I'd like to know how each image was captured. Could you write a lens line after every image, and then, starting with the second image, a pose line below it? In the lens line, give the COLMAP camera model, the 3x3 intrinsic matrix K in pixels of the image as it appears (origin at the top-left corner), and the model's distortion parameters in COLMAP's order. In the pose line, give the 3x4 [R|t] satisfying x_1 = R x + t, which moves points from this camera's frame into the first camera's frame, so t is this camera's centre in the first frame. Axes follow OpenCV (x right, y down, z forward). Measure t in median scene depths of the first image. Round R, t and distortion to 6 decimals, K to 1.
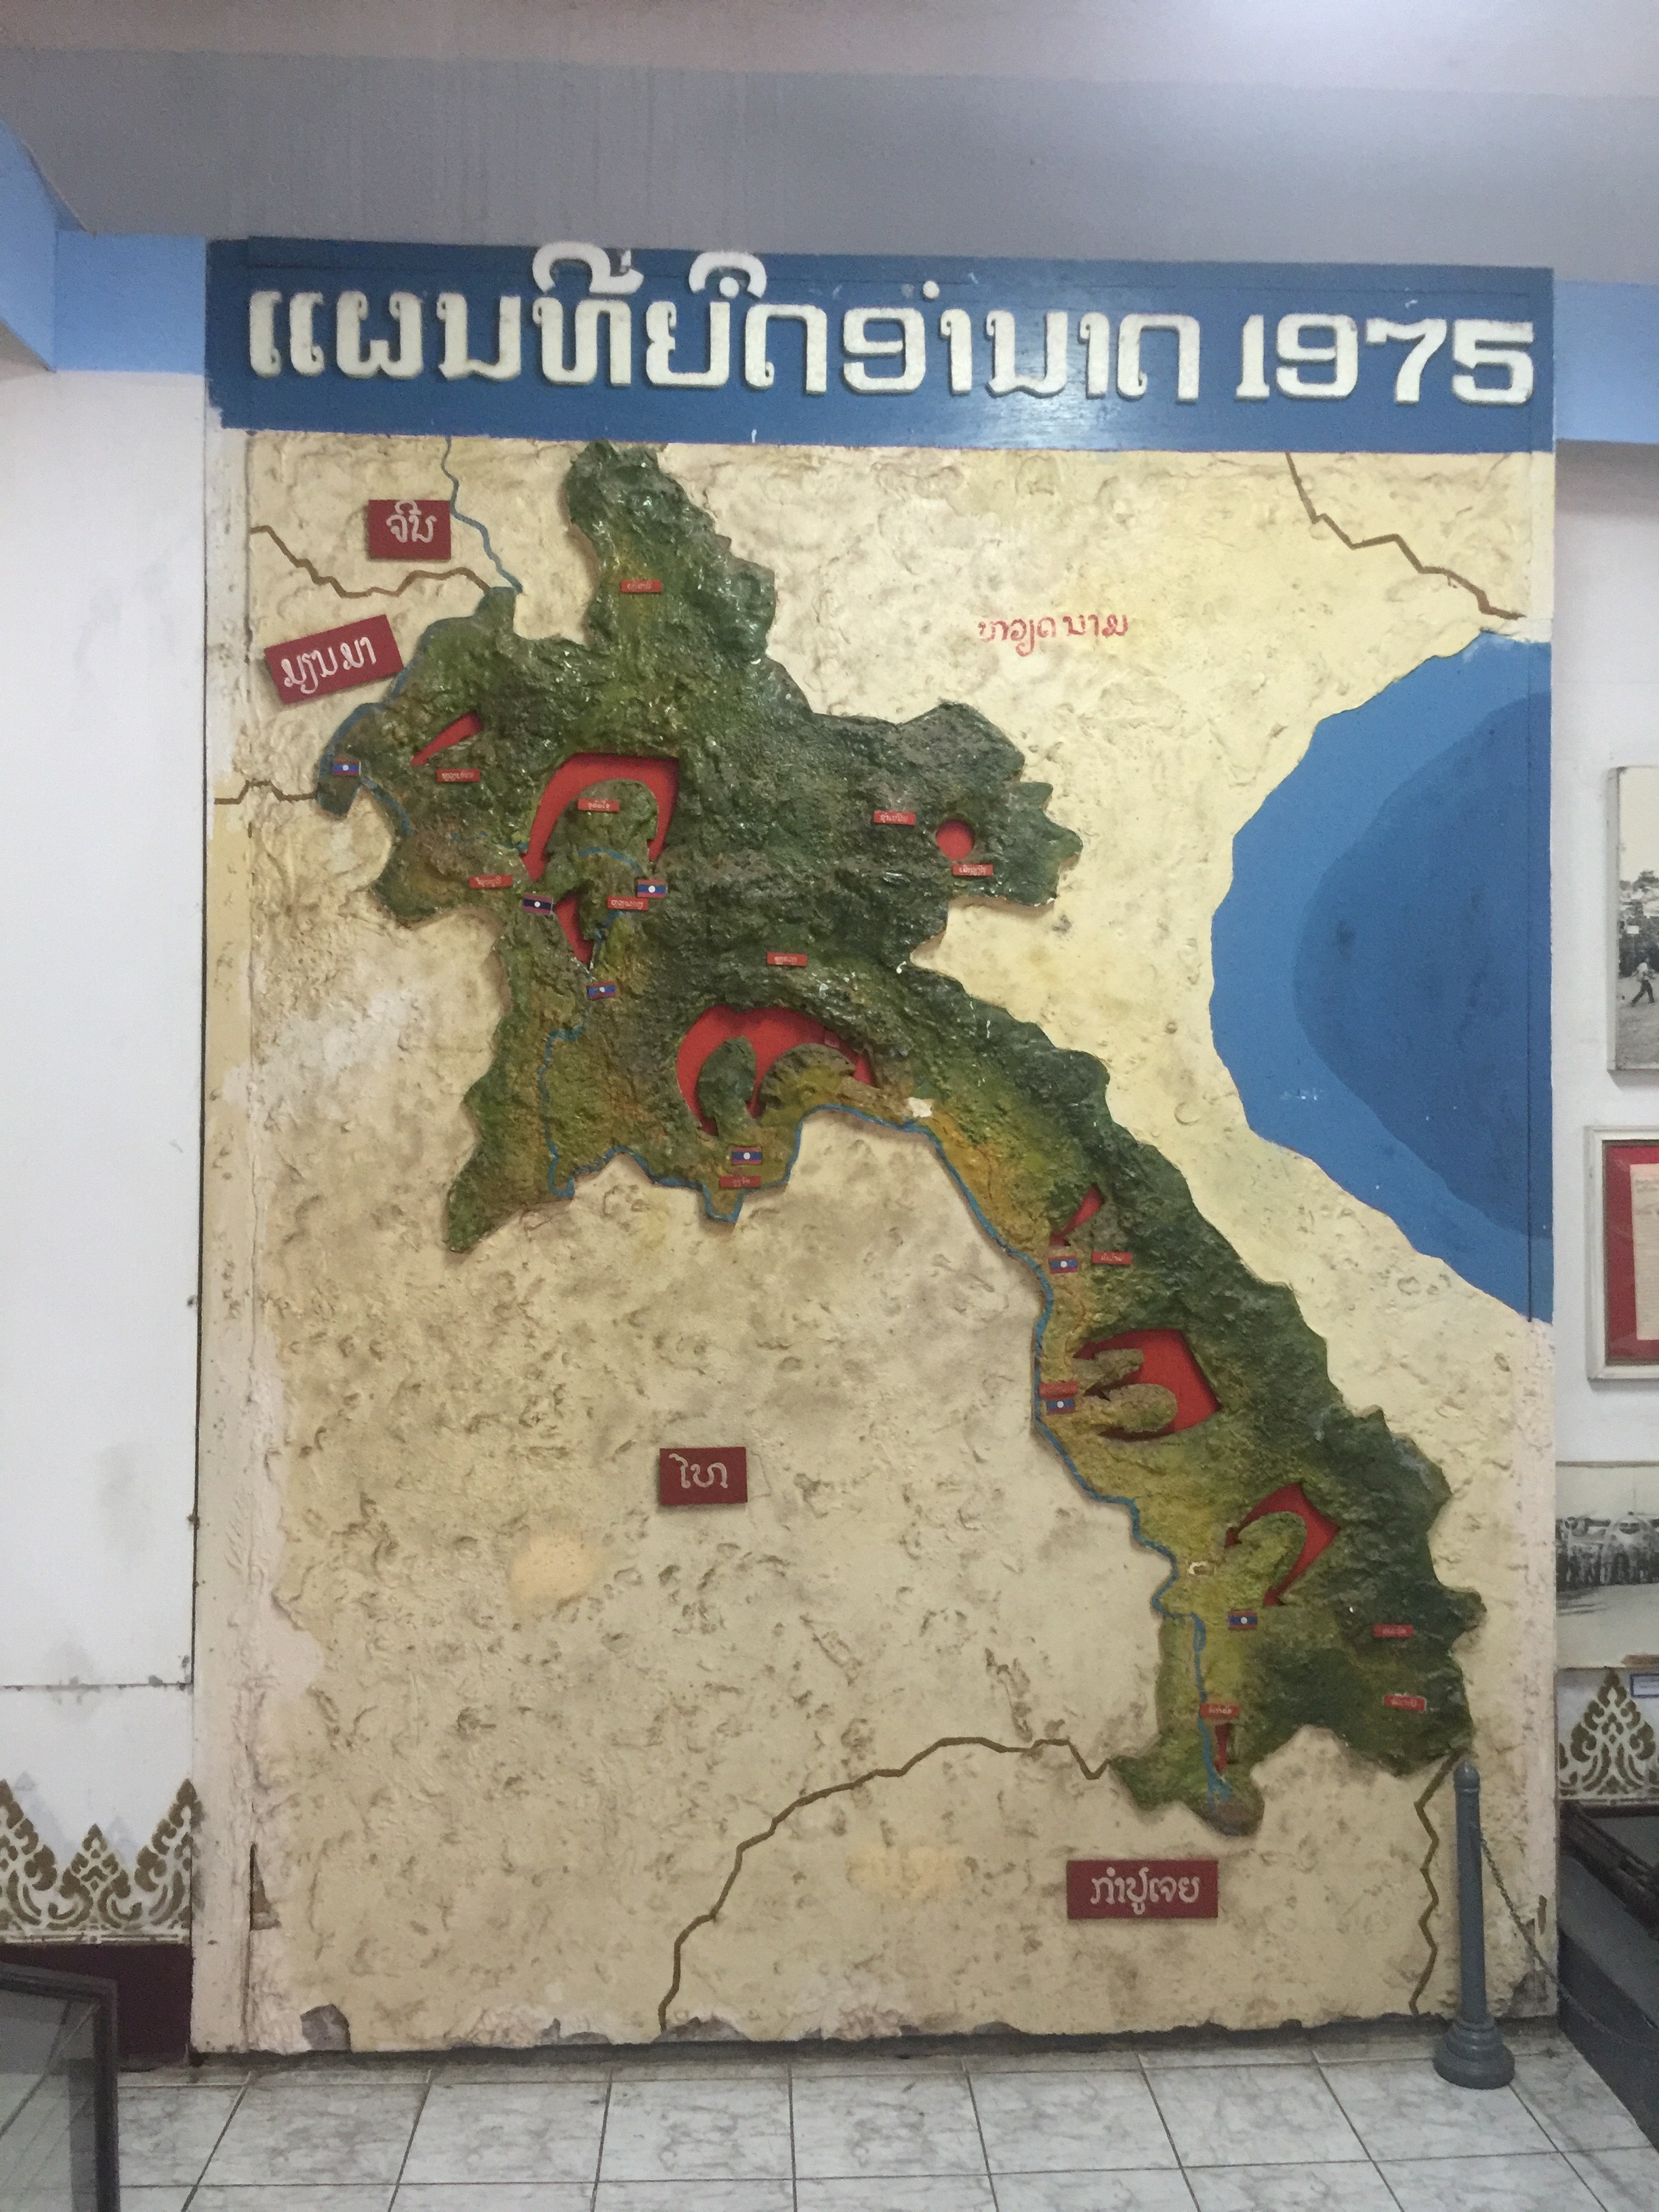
lens RADIAL K [[1859.4, 0, 844.8], [0, 1859.4, 1100.8], [0, 0, 1]] dist [0.060294, -0.070070]
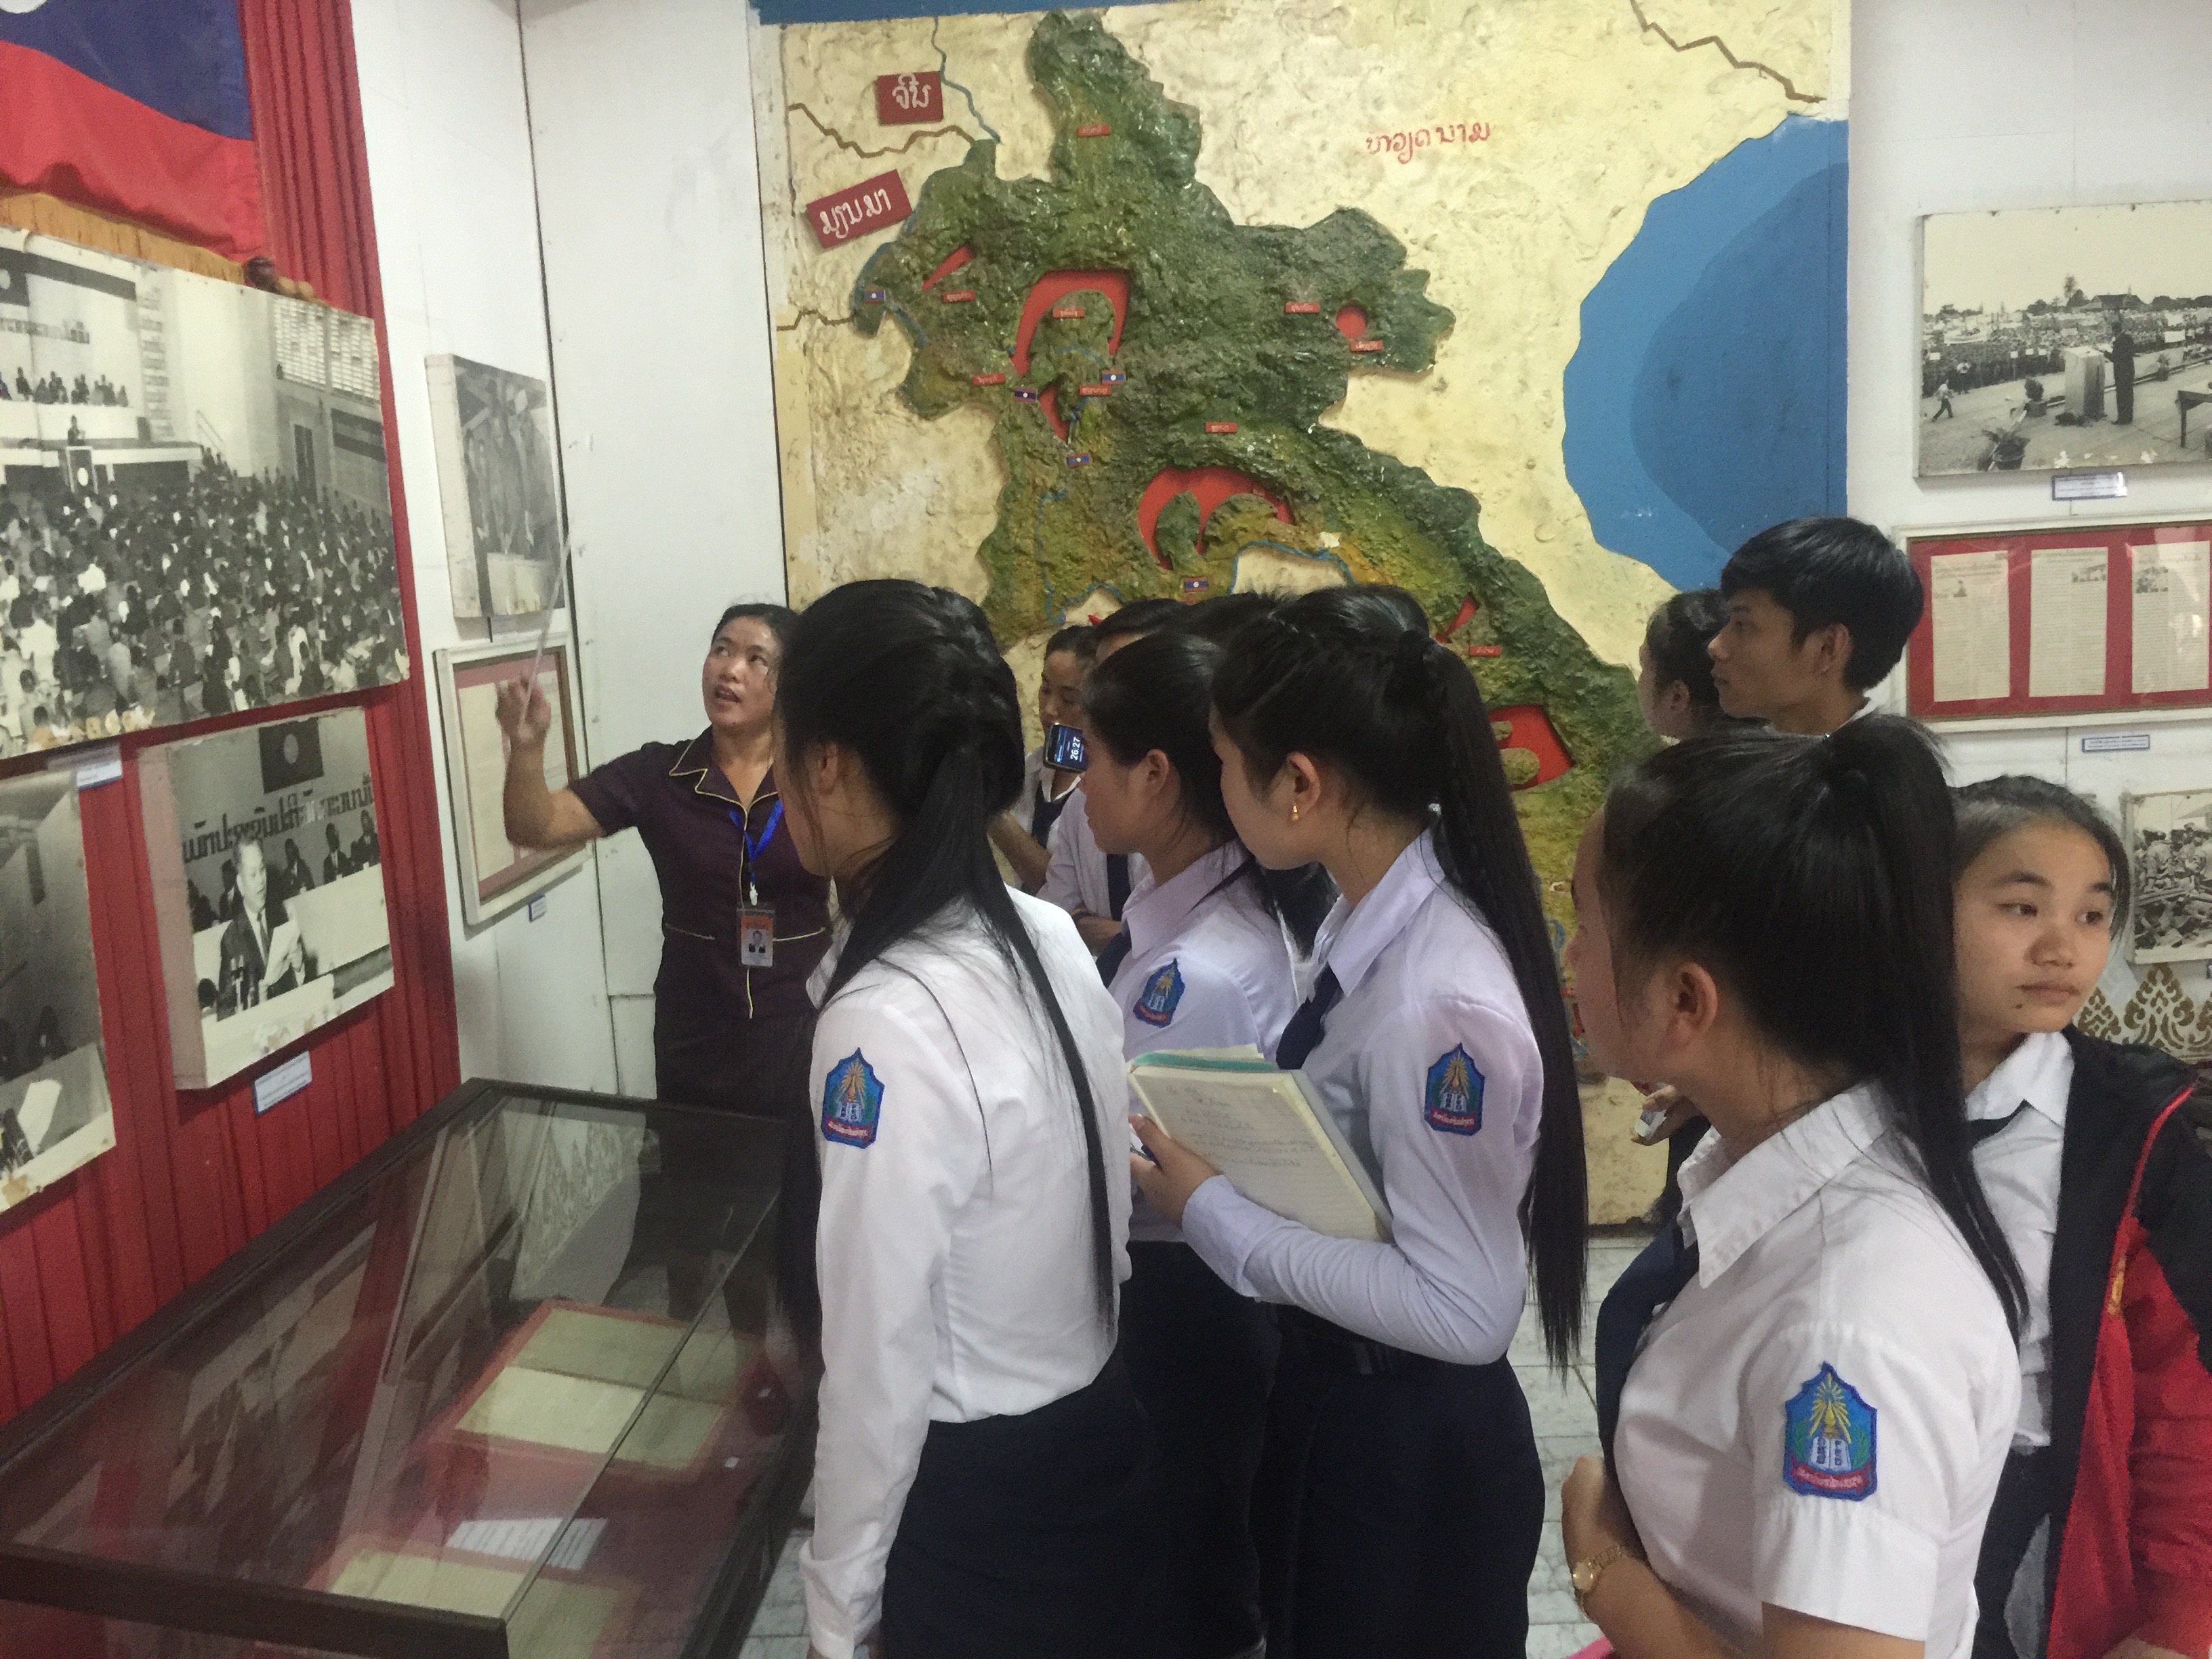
lens RADIAL K [[1859.4, 0, 1097.0], [0, 1859.4, 820.4], [0, 0, 1]] dist [0.060294, -0.070070]
pose [[0.993971, -0.035402, -0.103767, 0.007287], [0.049938, 0.988747, 0.141016, 0.005829], [0.097607, -0.145347, 0.984554, -0.303321]]
